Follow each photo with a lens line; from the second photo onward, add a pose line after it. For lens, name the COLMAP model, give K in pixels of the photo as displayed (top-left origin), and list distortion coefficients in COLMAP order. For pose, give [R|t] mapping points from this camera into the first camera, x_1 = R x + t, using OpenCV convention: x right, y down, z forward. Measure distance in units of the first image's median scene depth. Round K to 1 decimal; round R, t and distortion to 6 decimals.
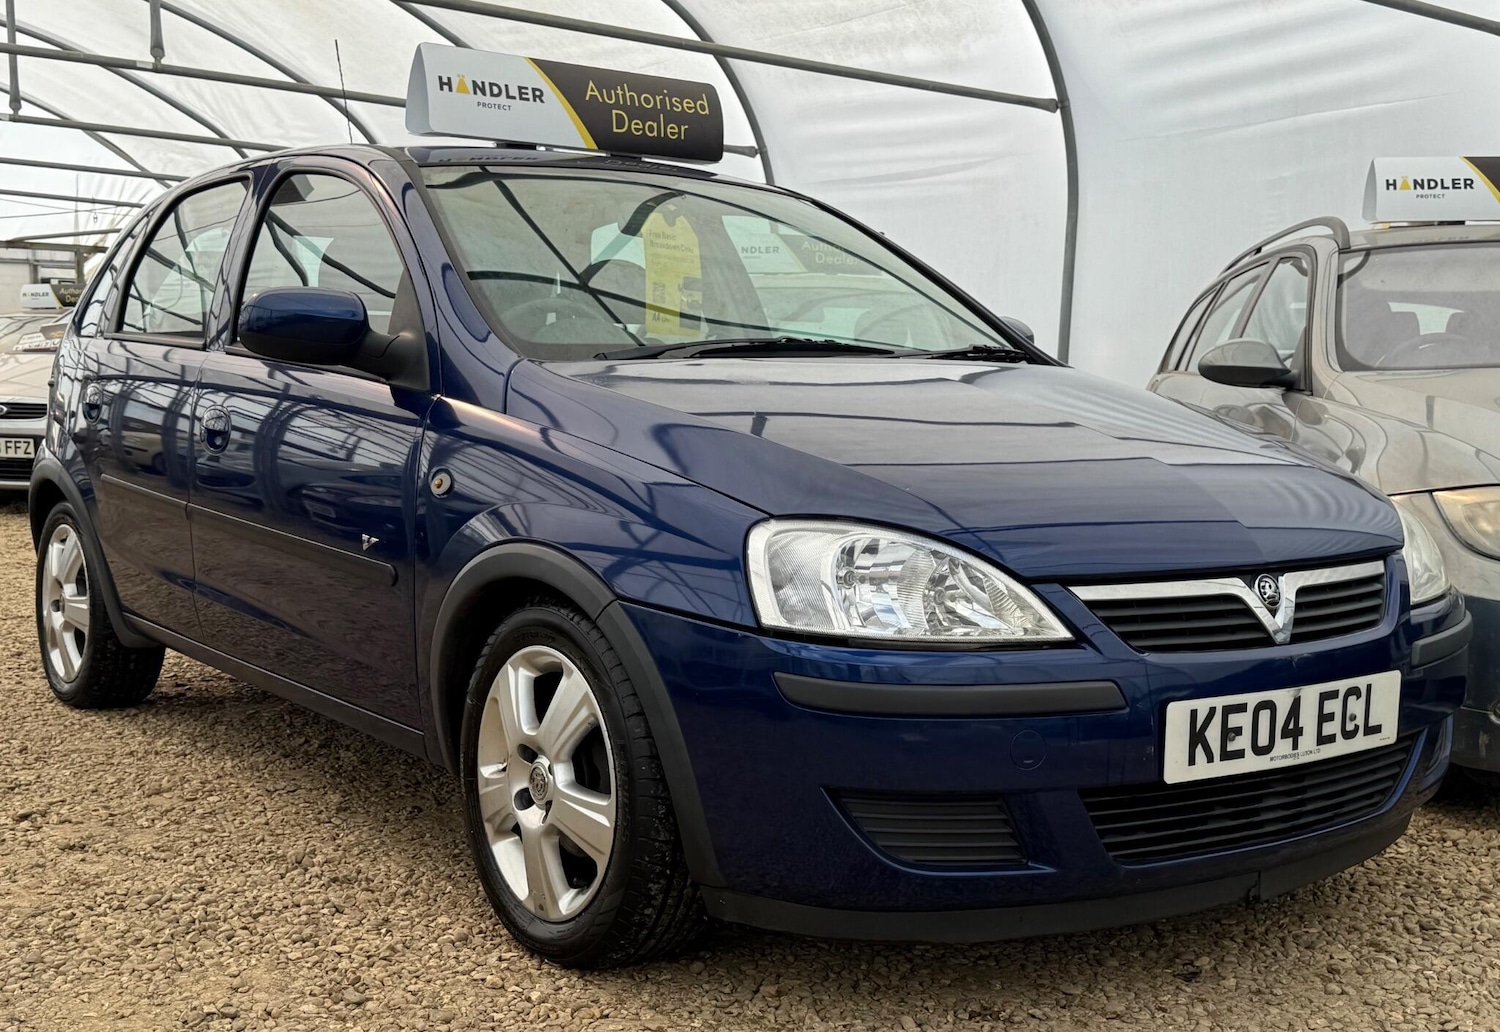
lens RADIAL K [[1747.6, 0, 732.9], [0, 1747.6, 520.3], [0, 0, 1]] dist [0.192974, -0.444900]
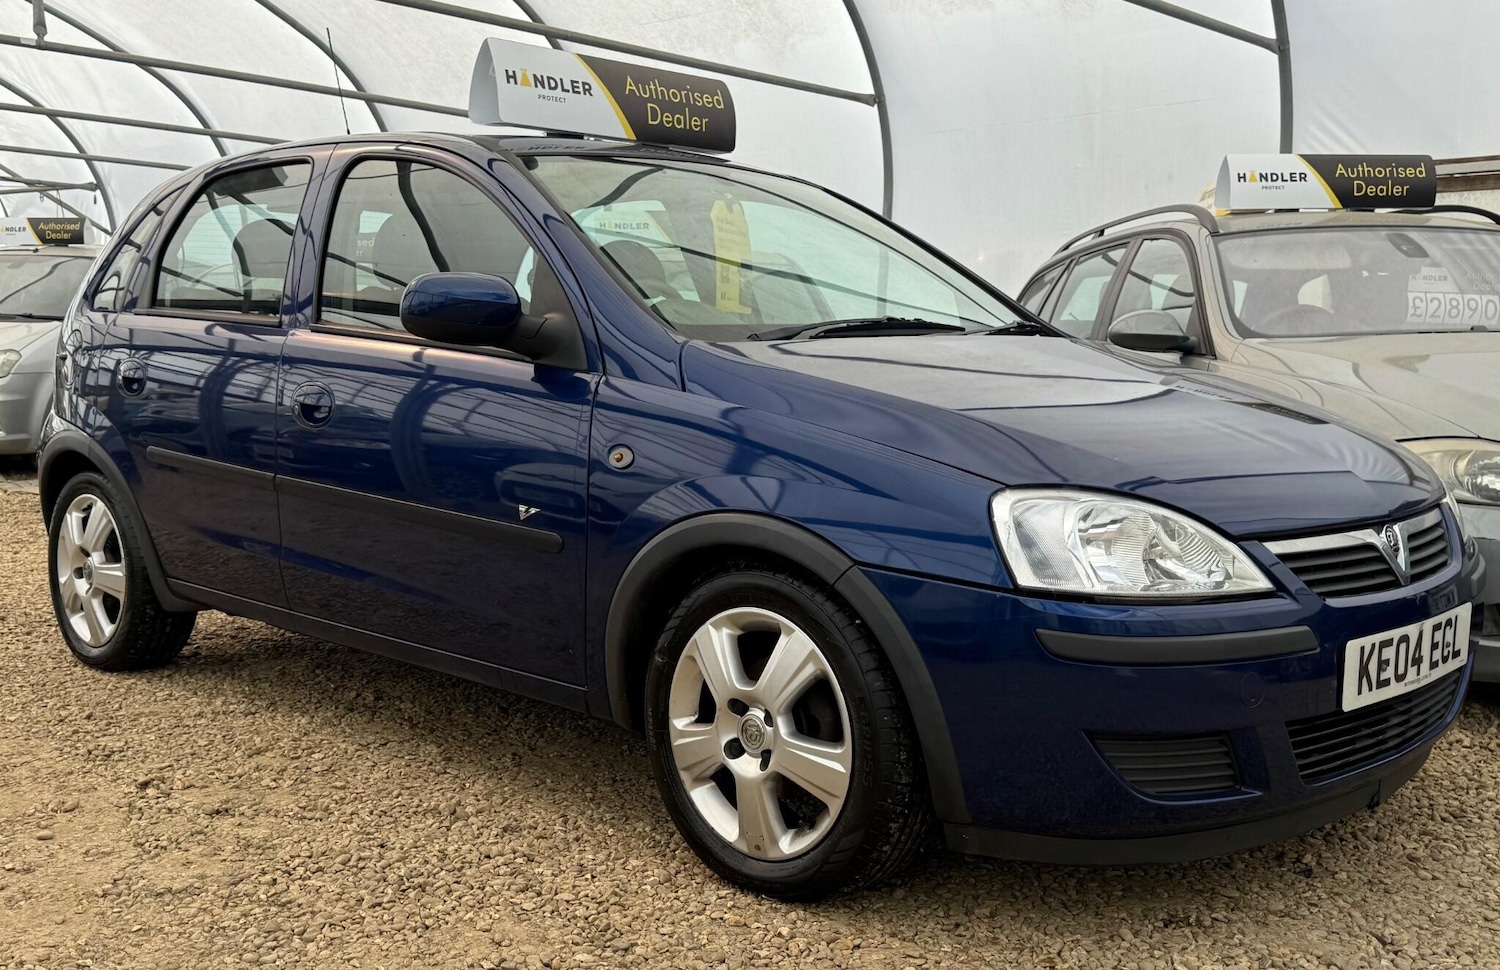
lens RADIAL K [[1548.7, 0, 750.0], [0, 1548.7, 485.0], [0, 0, 1]] dist [0.178685, -0.384414]
pose [[0.984611, -0.022628, 0.173288, -0.259167], [0.019714, 0.999634, 0.018519, -0.020622], [-0.173643, -0.014818, 0.984697, 0.053903]]
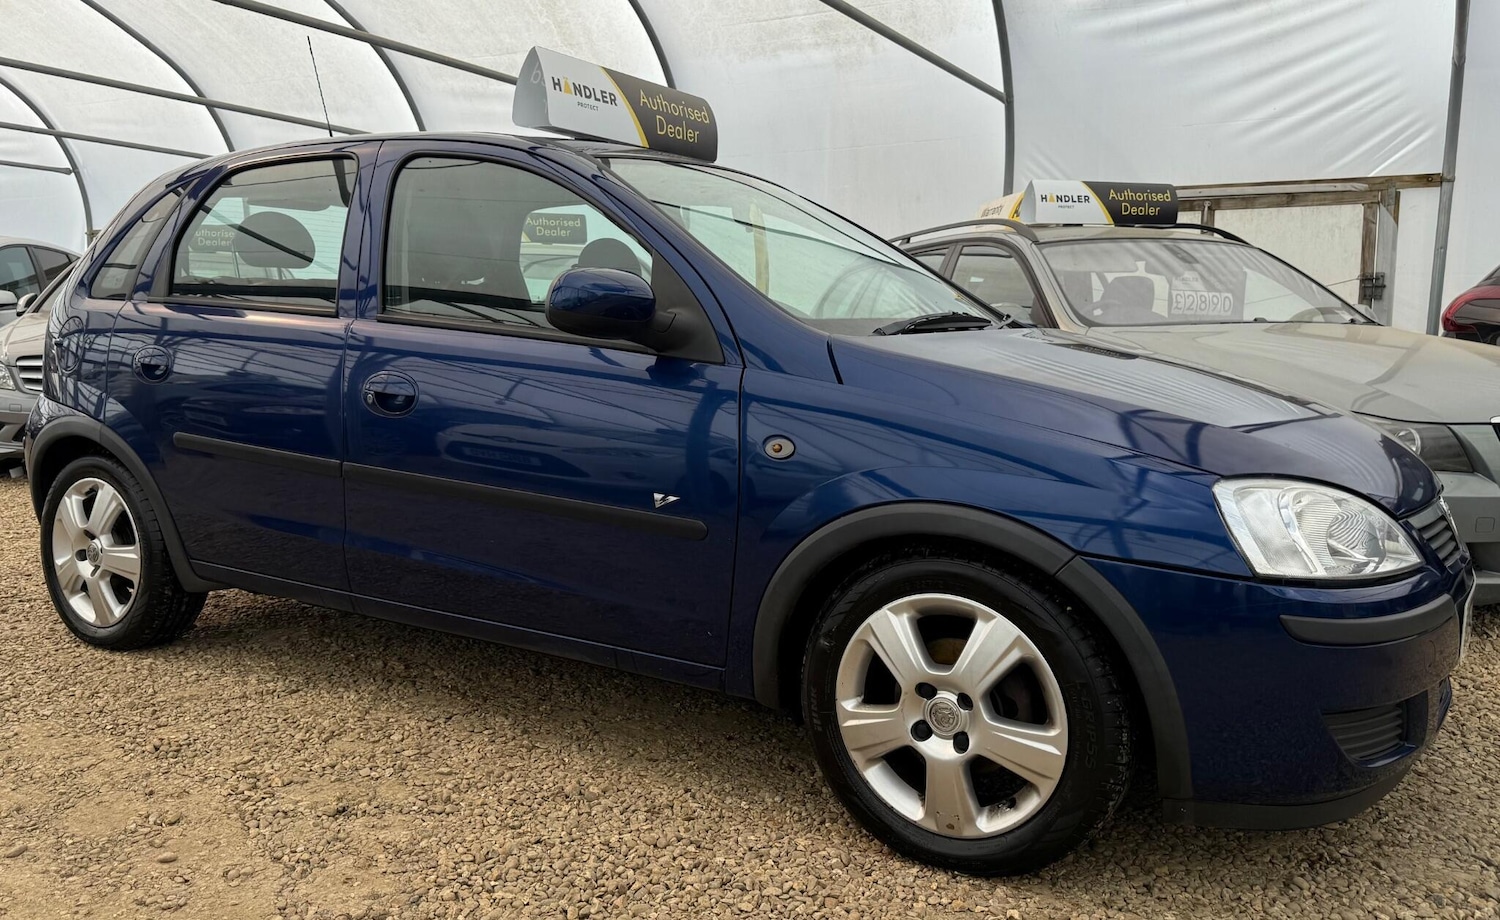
lens RADIAL K [[1186.4, 0, 734.6], [0, 1186.4, 426.5], [0, 0, 1]] dist [0.131398, -0.222628]
pose [[0.925115, -0.037026, 0.377877, -0.486683], [0.031032, 0.999278, 0.021942, -0.053301], [-0.378416, -0.008572, 0.925596, 0.324364]]
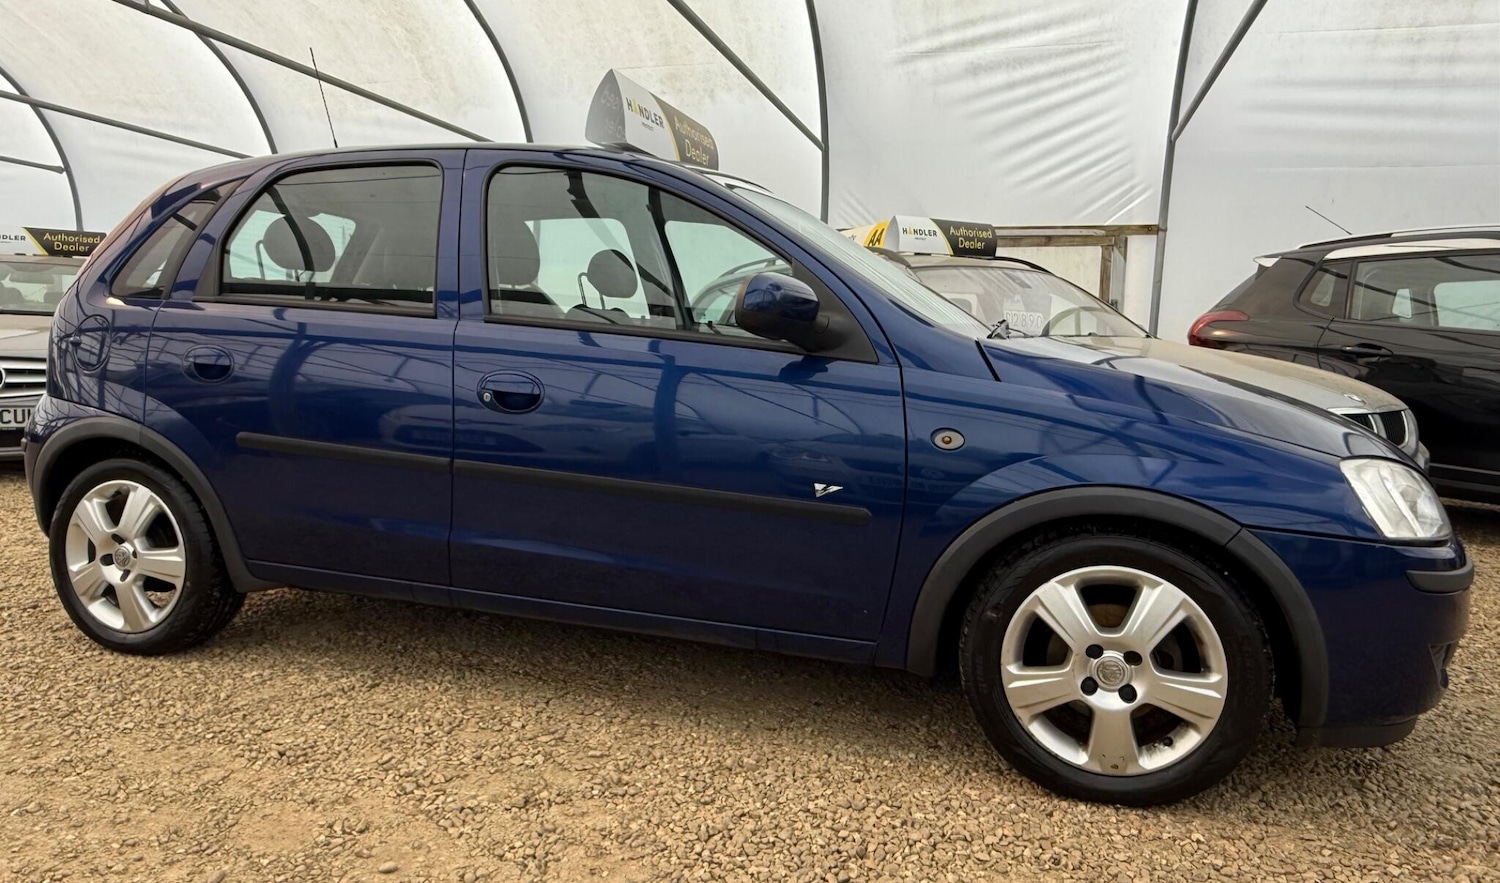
lens RADIAL K [[1015.5, 0, 730.4], [0, 1015.5, 418.3], [0, 0, 1]] dist [0.002775, 0.001148]
pose [[0.809794, -0.041825, 0.585222, -0.718624], [0.033880, 0.999125, 0.024525, -0.060114], [-0.585736, -0.000033, 0.810502, 0.529233]]
